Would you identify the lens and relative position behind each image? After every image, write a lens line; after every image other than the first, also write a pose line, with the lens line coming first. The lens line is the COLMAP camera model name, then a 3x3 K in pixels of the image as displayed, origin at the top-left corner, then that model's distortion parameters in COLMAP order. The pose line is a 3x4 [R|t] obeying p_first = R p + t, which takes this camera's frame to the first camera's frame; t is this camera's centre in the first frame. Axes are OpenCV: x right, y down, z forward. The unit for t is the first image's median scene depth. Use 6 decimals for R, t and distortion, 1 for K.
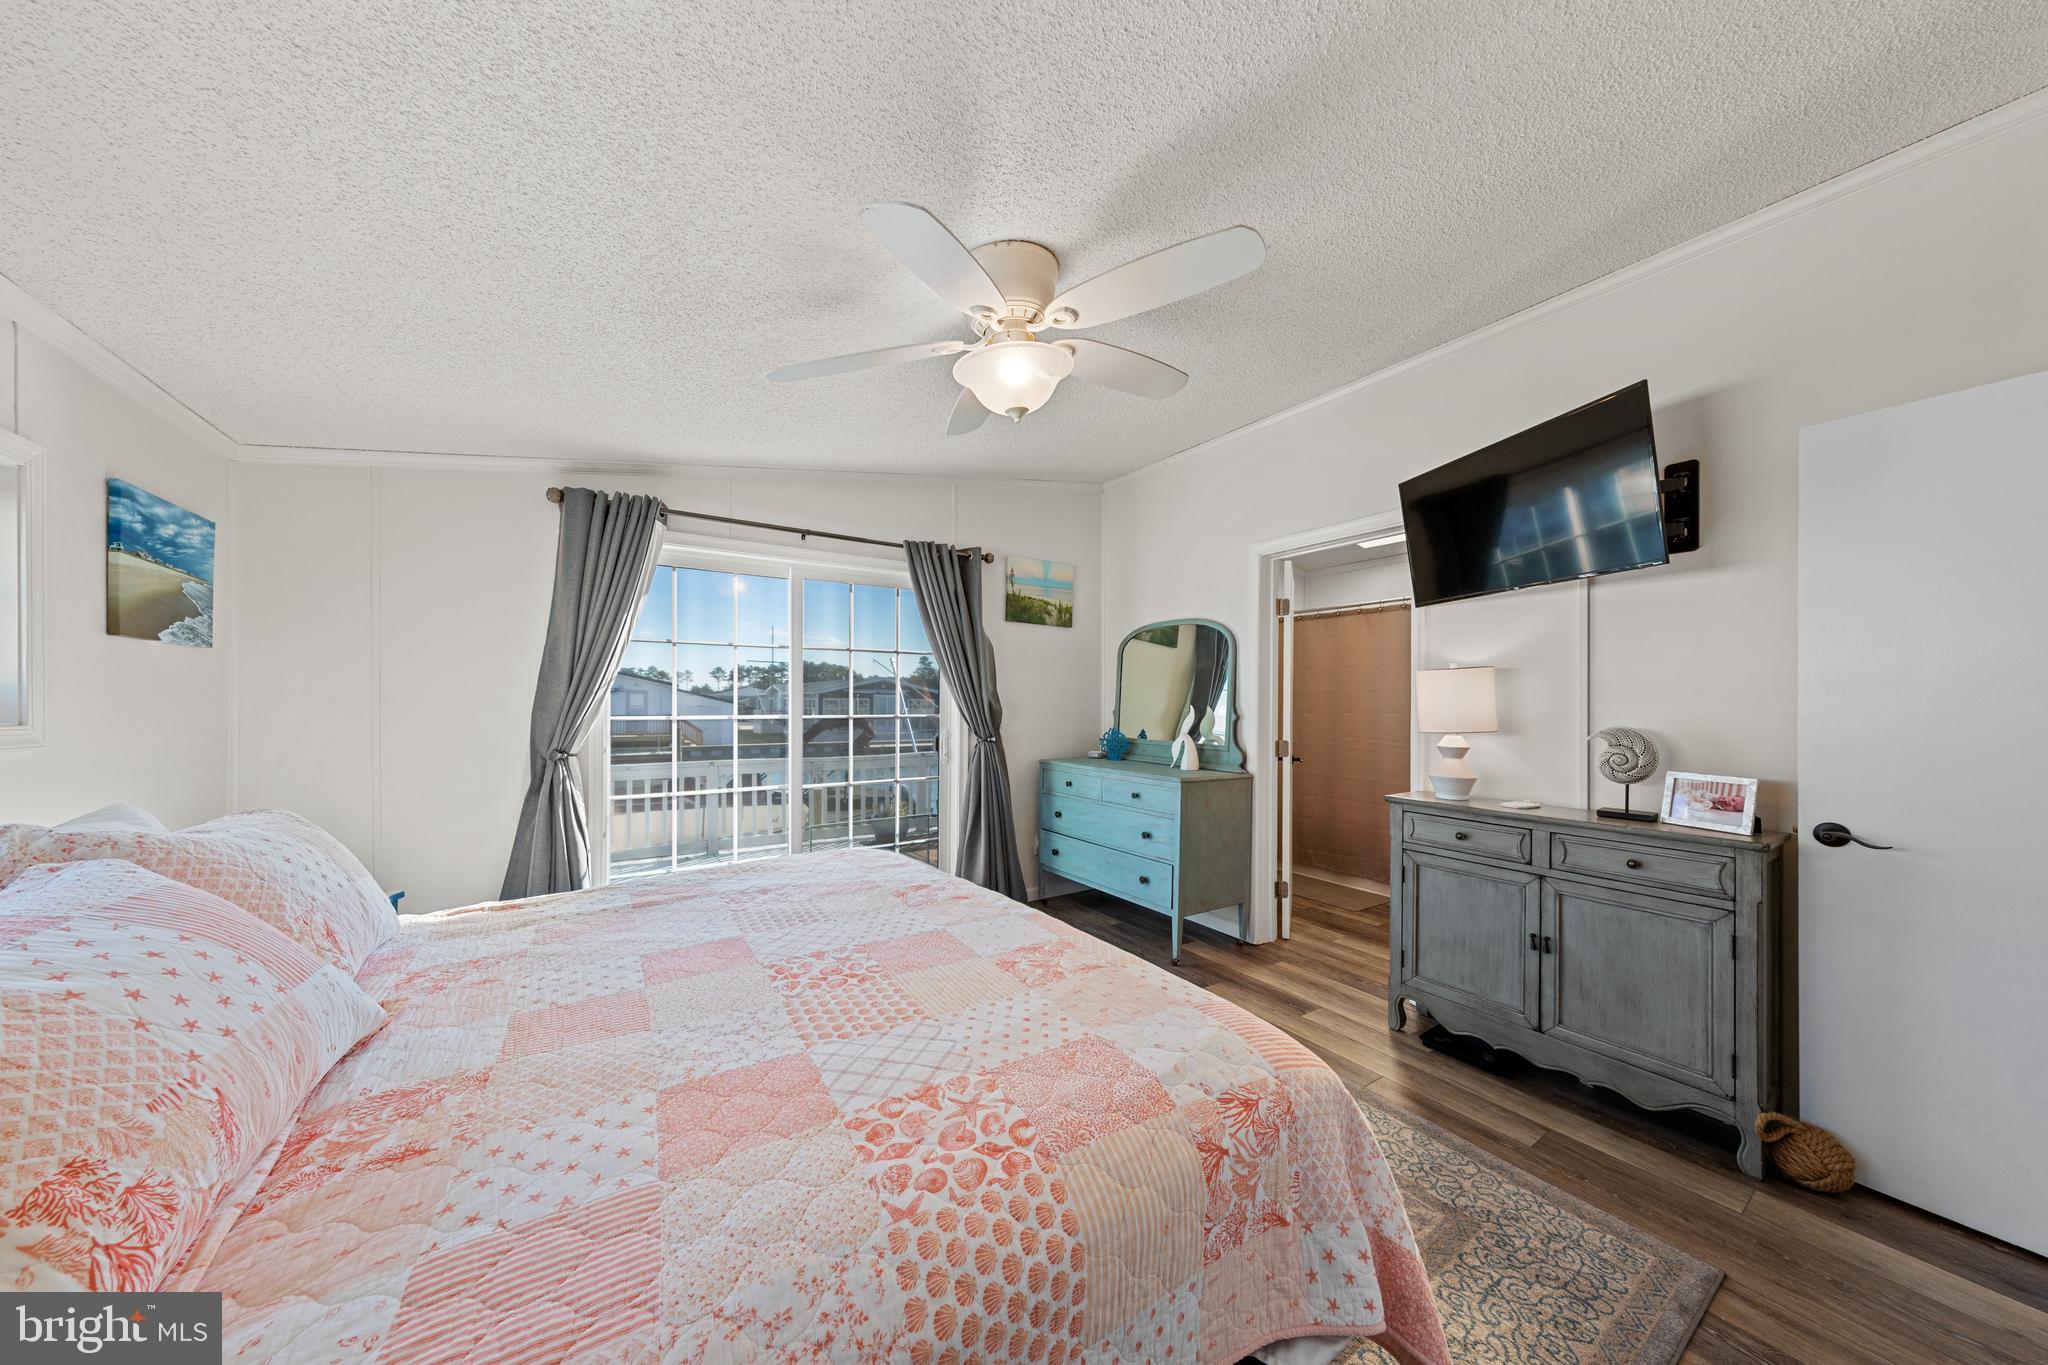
lens RADIAL K [[649.5, 0, 1018.6], [0, 649.5, 703.2], [0, 0, 1]] dist [0.000855, 0.000070]
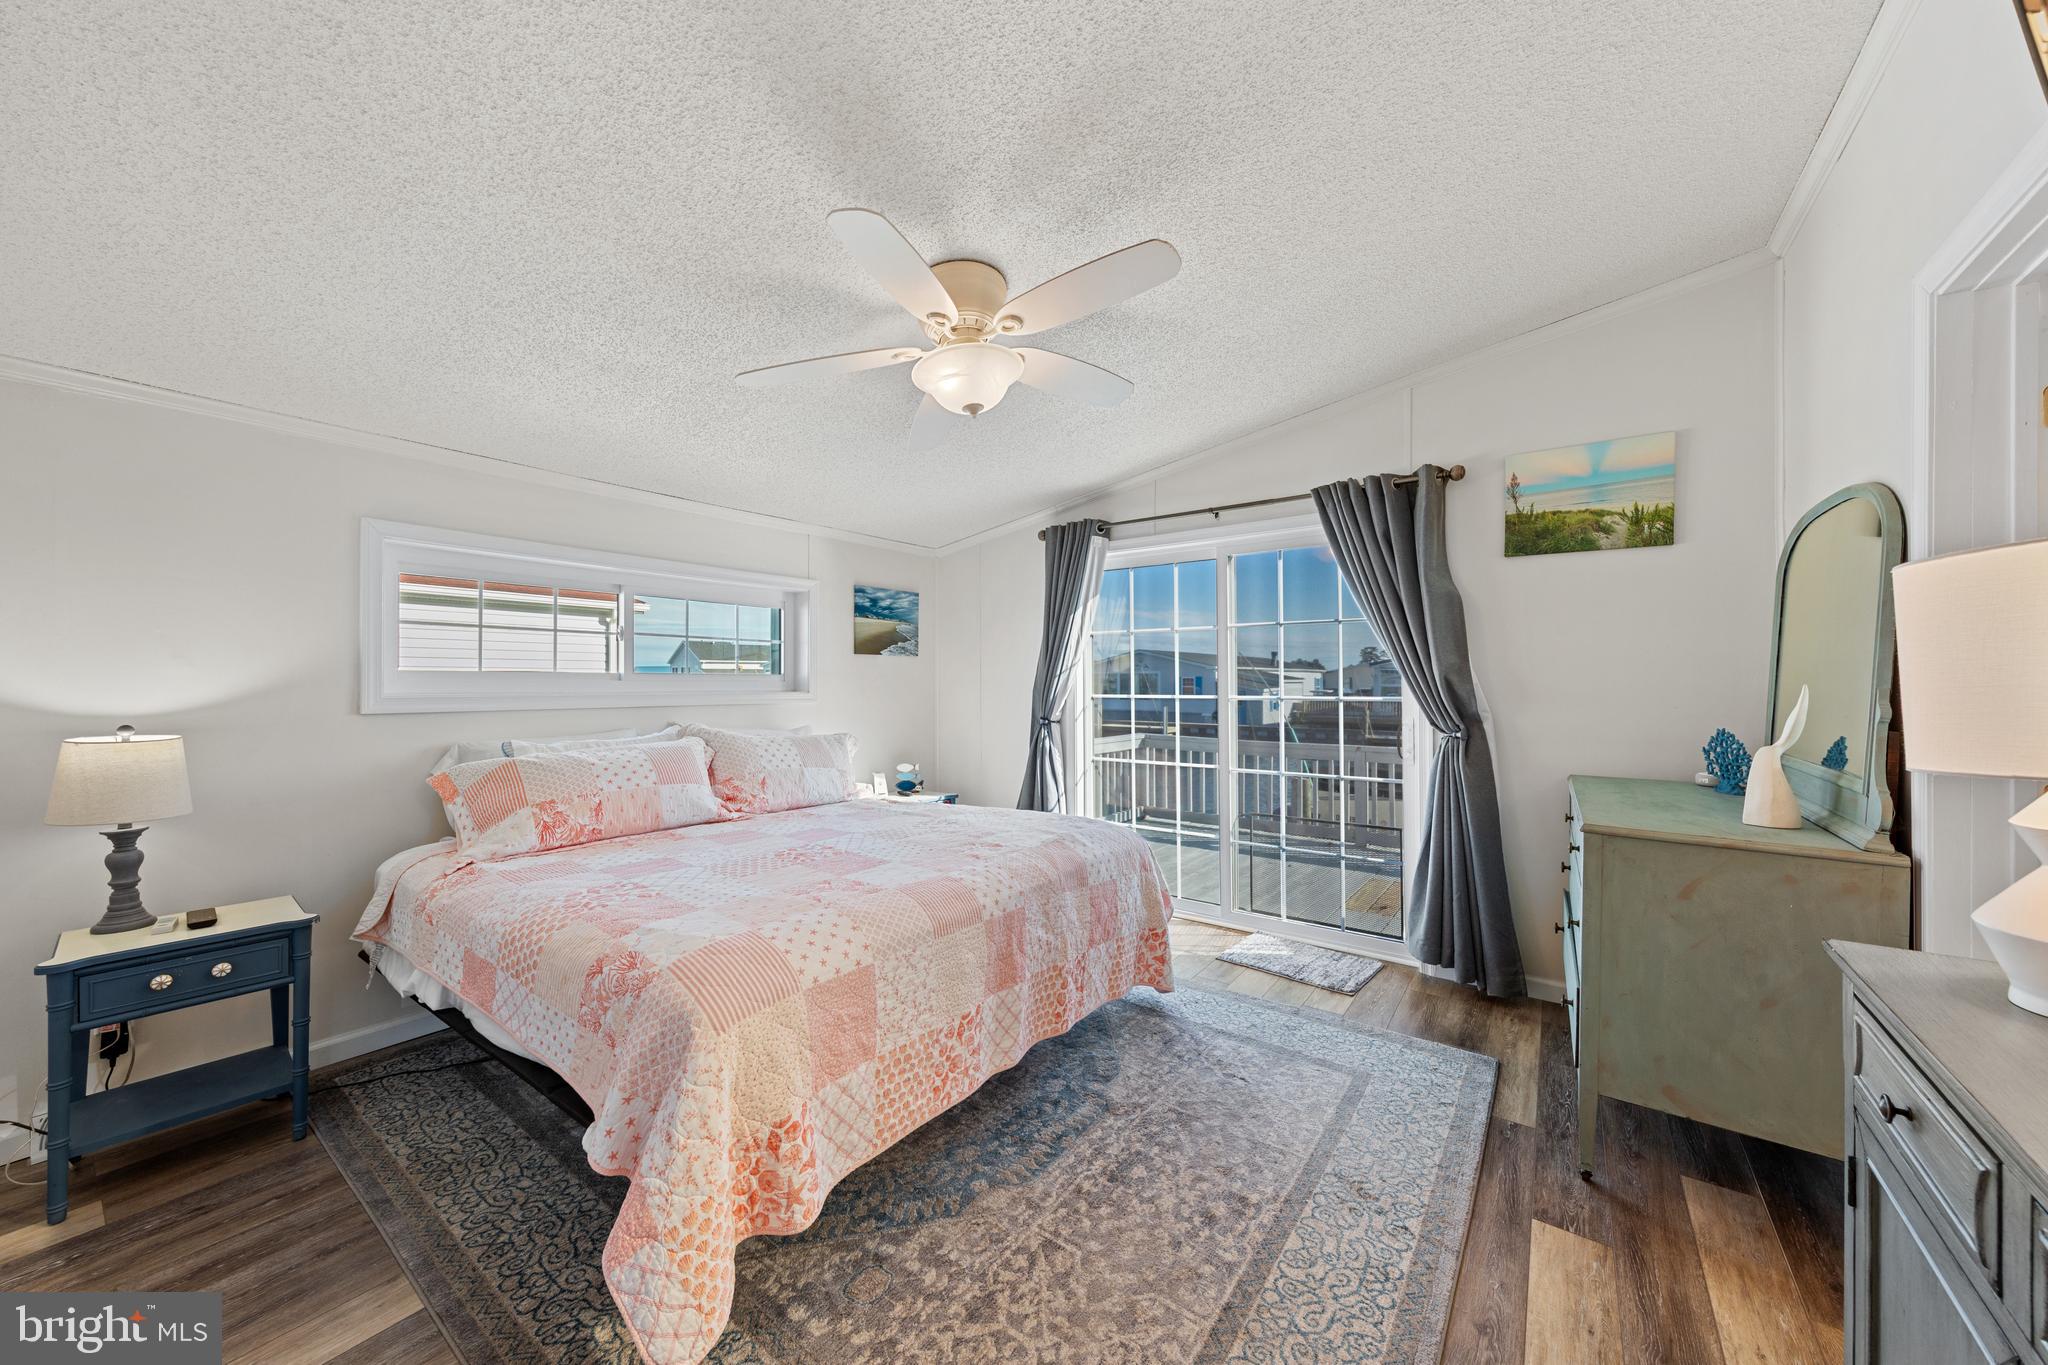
lens RADIAL K [[714.6, 0, 1024.0], [0, 714.6, 682.5], [0, 0, 1]] dist [0.006341, -0.000056]
pose [[0.353989, -0.004800, -0.935237, 0.807035], [0.002515, 0.999988, -0.004181, 0.003454], [0.935246, -0.000872, 0.353997, 0.474518]]
